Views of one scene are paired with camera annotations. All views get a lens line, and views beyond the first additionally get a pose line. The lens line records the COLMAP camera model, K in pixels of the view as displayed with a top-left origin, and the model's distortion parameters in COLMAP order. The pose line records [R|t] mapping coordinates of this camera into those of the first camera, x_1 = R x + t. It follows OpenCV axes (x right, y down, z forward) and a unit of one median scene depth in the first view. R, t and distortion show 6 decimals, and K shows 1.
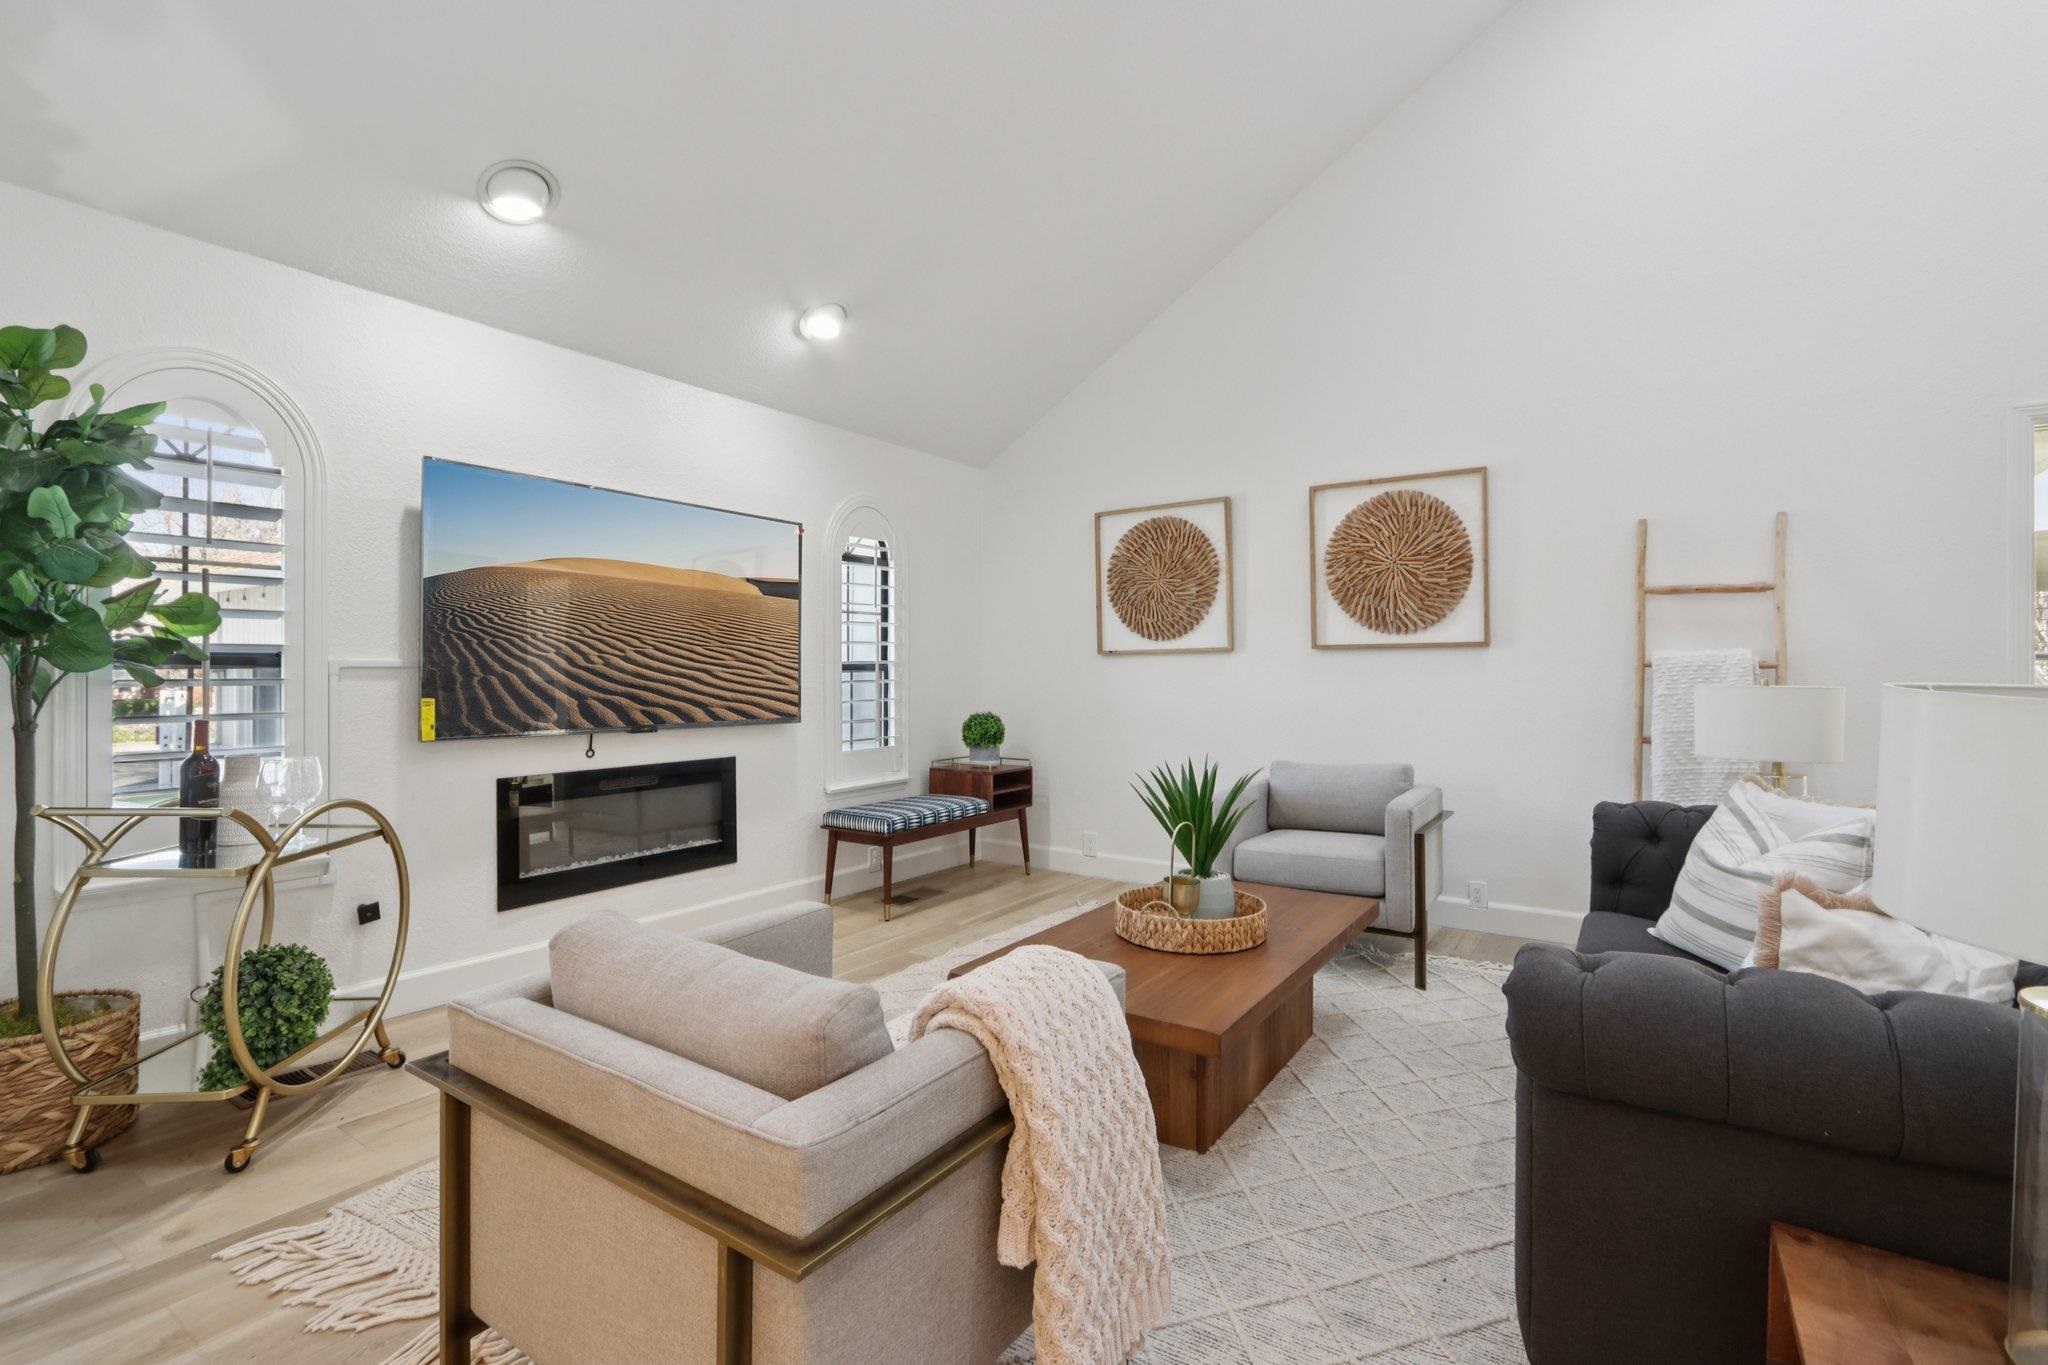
lens RADIAL K [[946.0, 0, 1024.8], [0, 946.0, 663.9], [0, 0, 1]] dist [-0.002197, -0.000129]
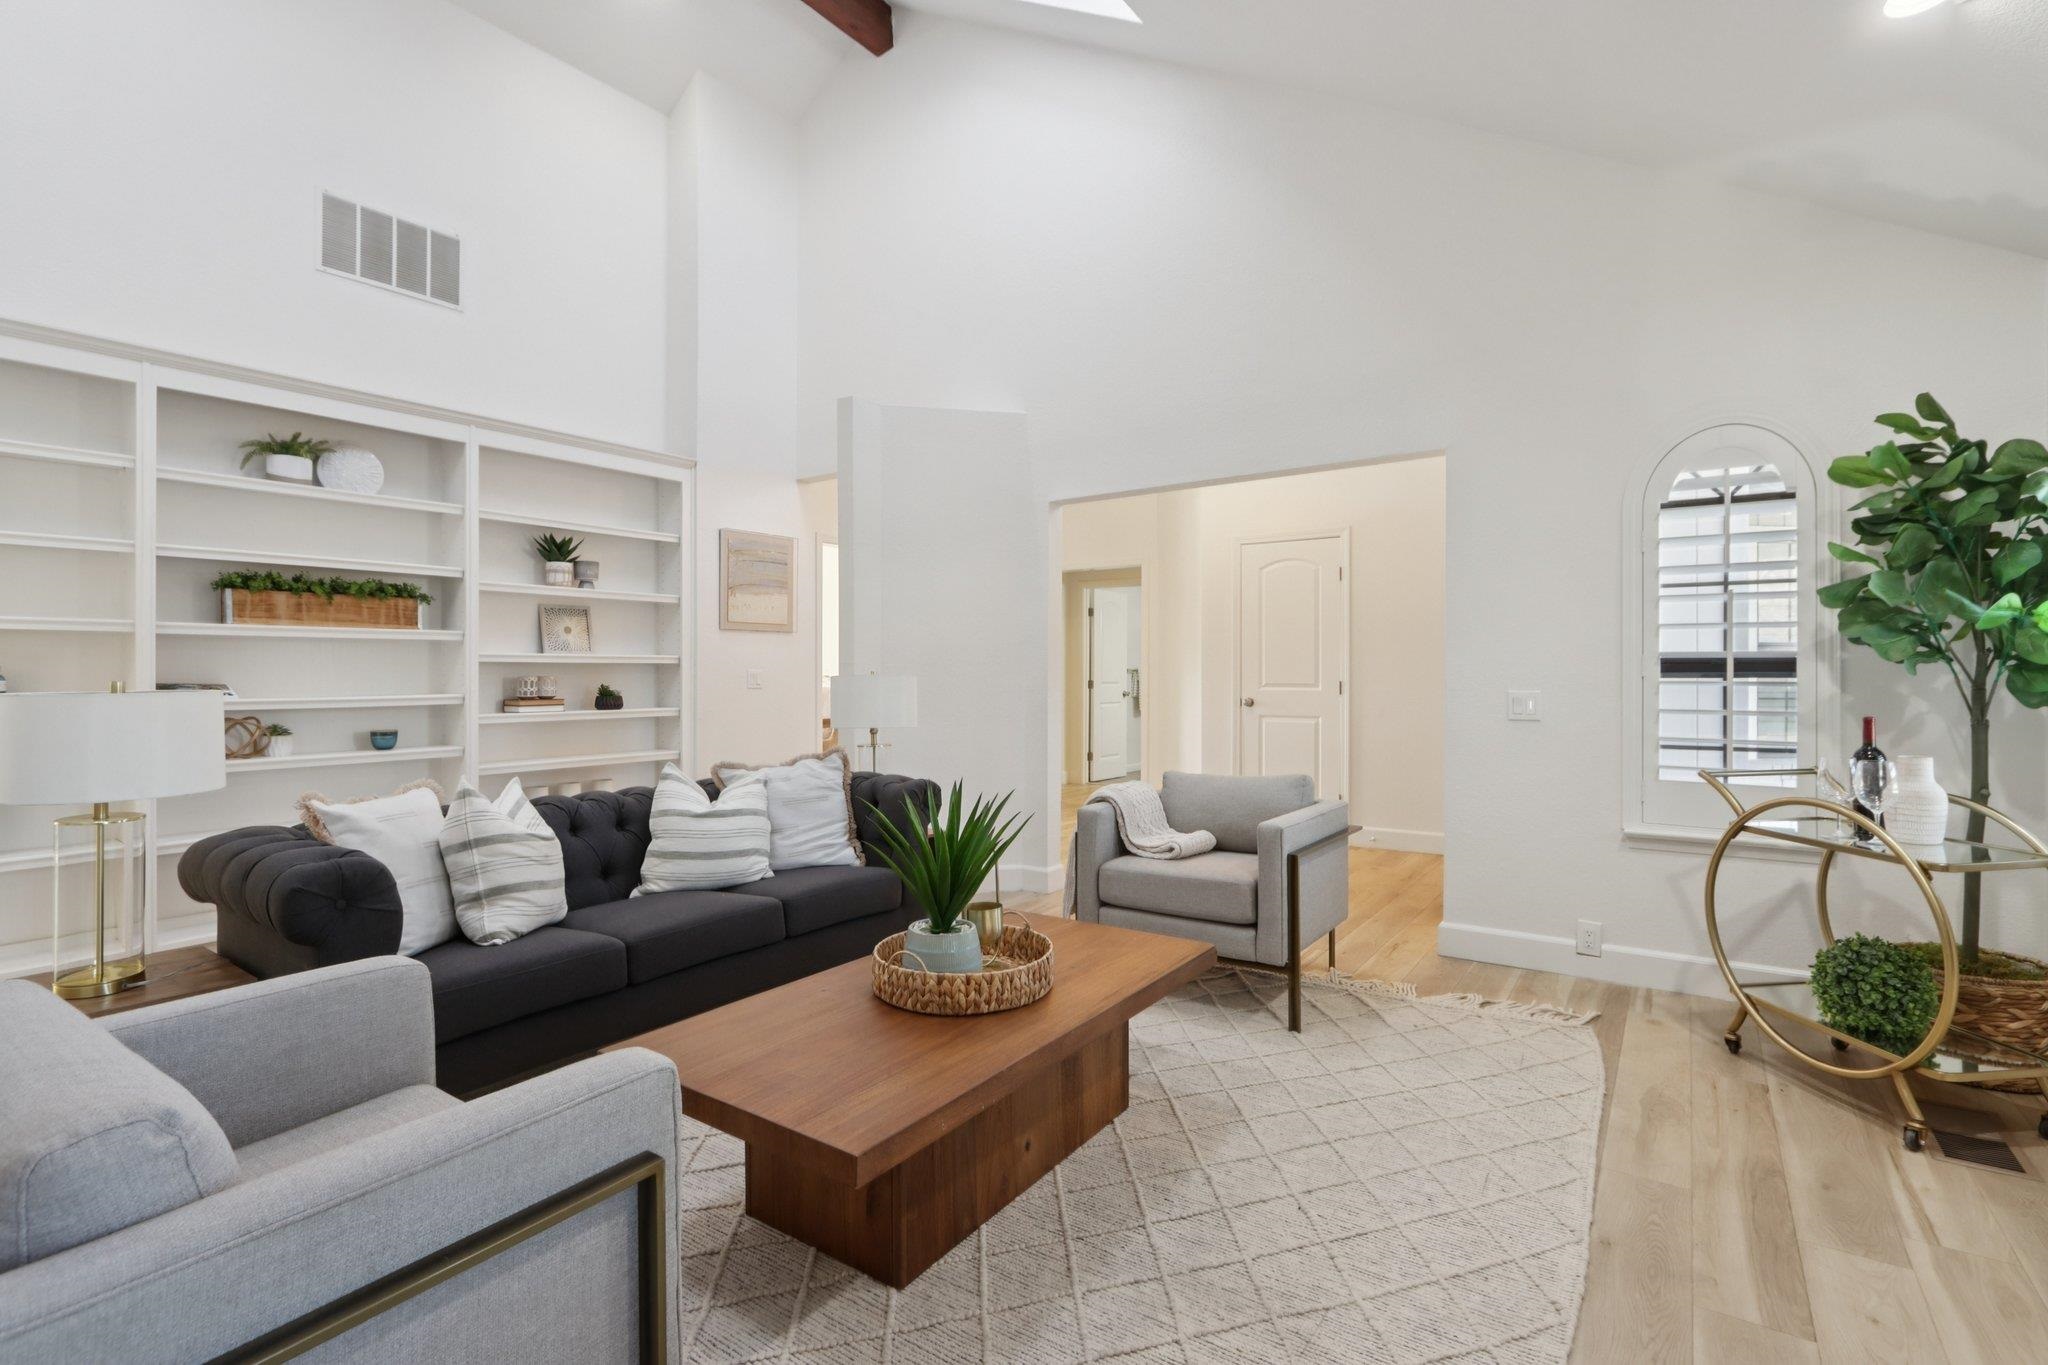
lens RADIAL K [[970.1, 0, 1024.0], [0, 970.1, 682.5], [0, 0, 1]] dist [-0.004684, -0.000122]
pose [[-0.997663, 0.001971, 0.068303, 0.014355], [0.002487, 0.999969, 0.007462, 0.010742], [-0.068286, 0.007615, -0.997637, 1.095619]]
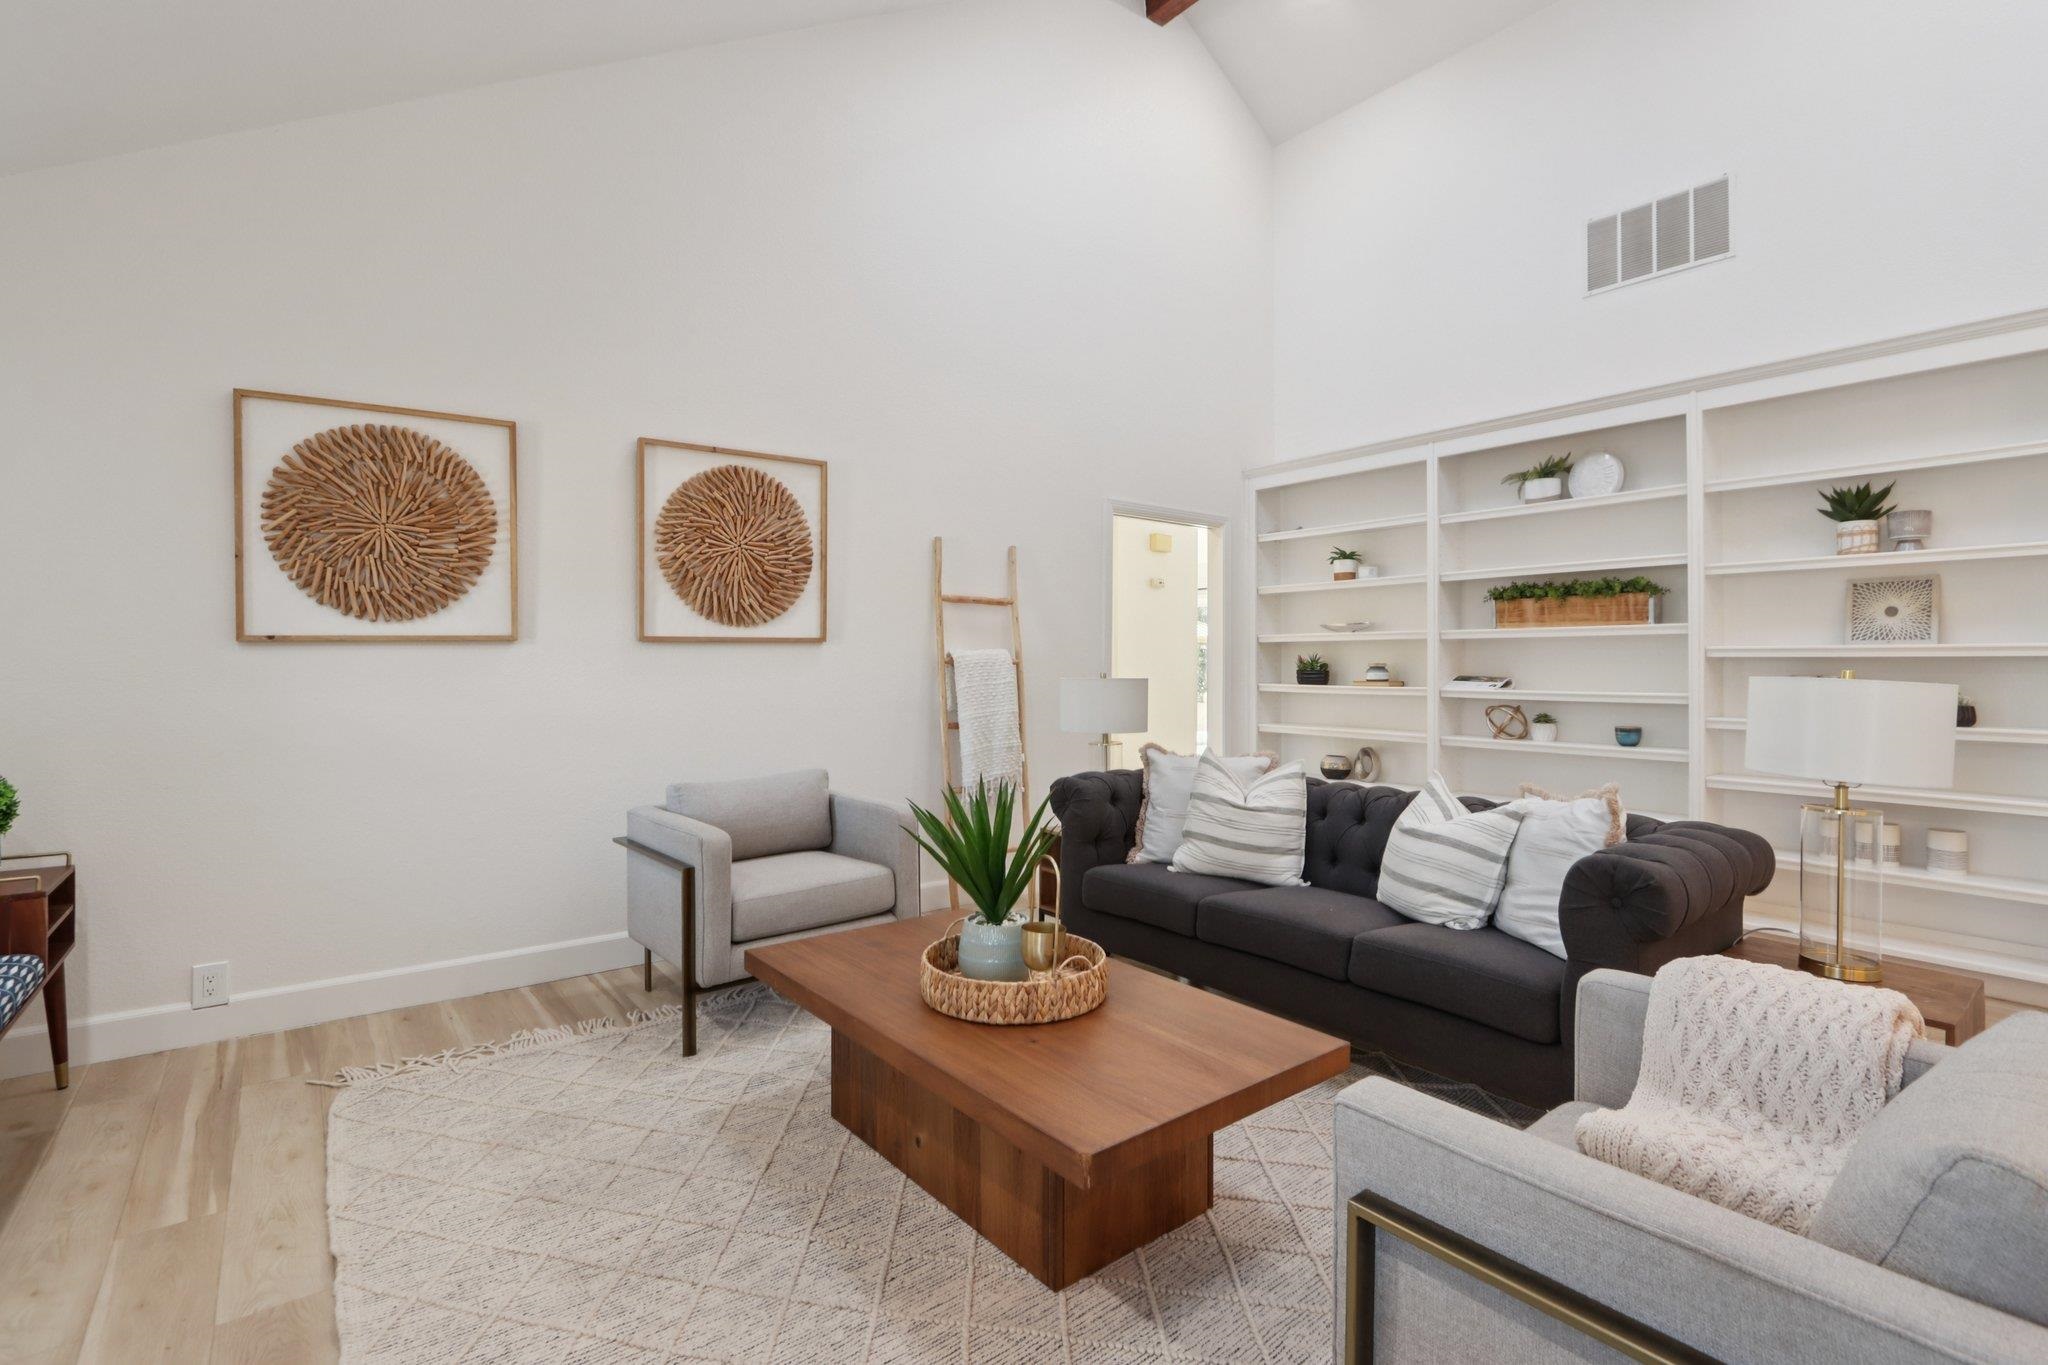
lens RADIAL K [[946.0, 0, 1024.8], [0, 946.0, 663.9], [0, 0, 1]] dist [-0.002197, -0.000129]
pose [[0.324641, 0.000668, 0.945837, -0.361065], [-0.002313, 0.999997, 0.000088, 0.002965], [-0.945834, -0.002217, 0.324642, 0.451402]]
